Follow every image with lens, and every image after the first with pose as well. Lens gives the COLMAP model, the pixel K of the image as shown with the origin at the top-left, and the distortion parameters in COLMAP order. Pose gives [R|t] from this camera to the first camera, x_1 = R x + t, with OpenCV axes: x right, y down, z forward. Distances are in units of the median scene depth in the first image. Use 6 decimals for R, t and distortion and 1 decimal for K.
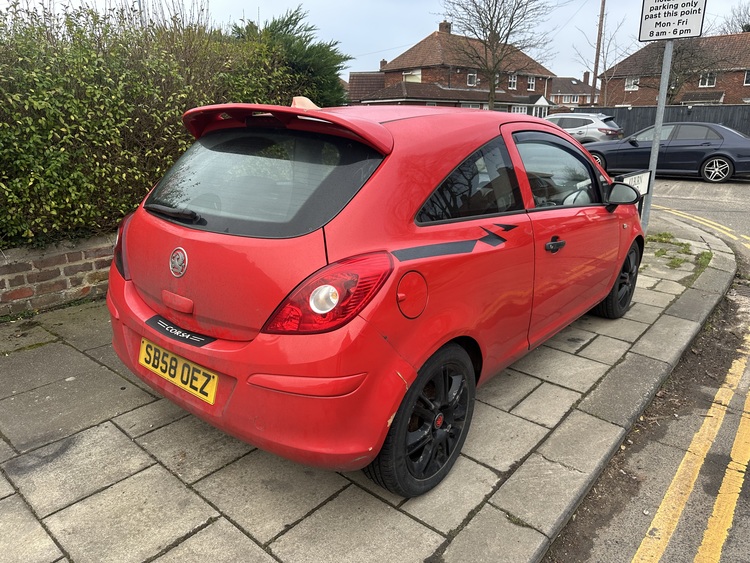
lens RADIAL K [[536.4, 0, 366.8], [0, 536.4, 279.8], [0, 0, 1]] dist [-0.008551, 0.002856]
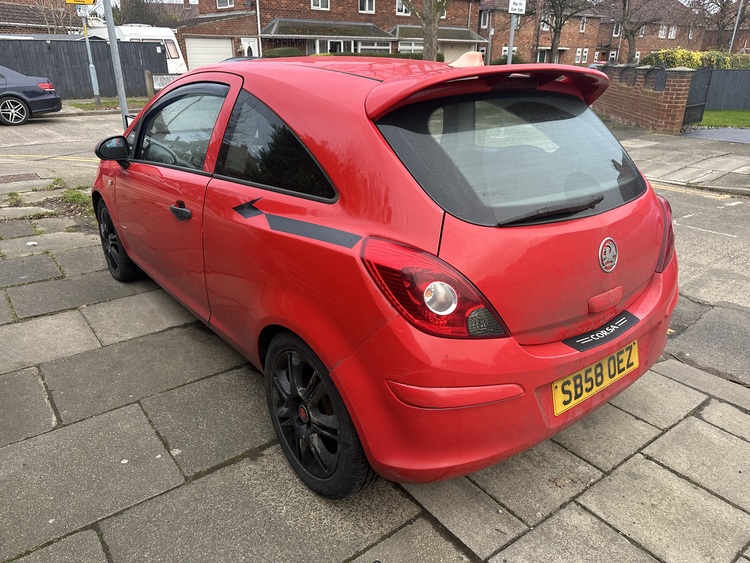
lens RADIAL K [[535.8, 0, 377.2], [0, 535.8, 282.8], [0, 0, 1]] dist [-0.009816, 0.000185]
pose [[0.208650, -0.372225, 0.904386, -0.295255], [0.263358, 0.911964, 0.314585, -0.086949], [-0.941864, 0.172539, 0.288310, 0.267129]]
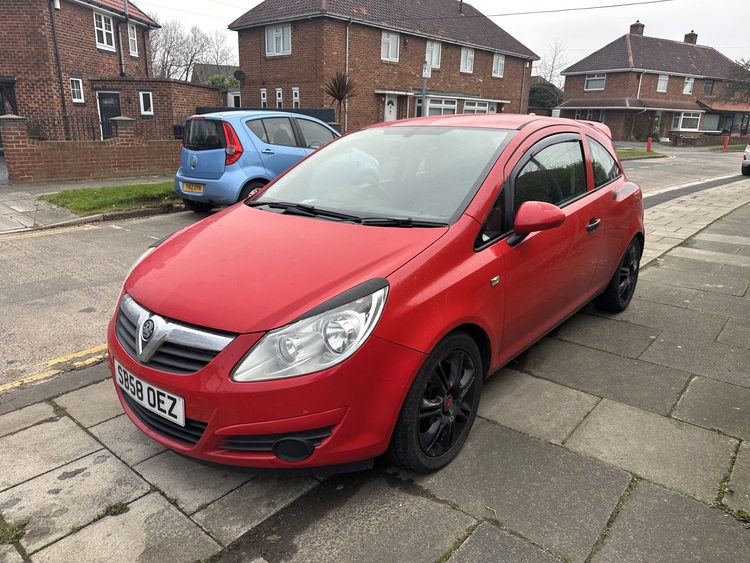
lens RADIAL K [[531.5, 0, 370.9], [0, 531.5, 281.6], [0, 0, 1]] dist [0.008126, -0.015791]
pose [[-0.999787, -0.019834, 0.005790, 0.112606], [-0.013558, 0.841211, 0.540537, -0.230677], [-0.015591, 0.540343, -0.841300, 0.788927]]
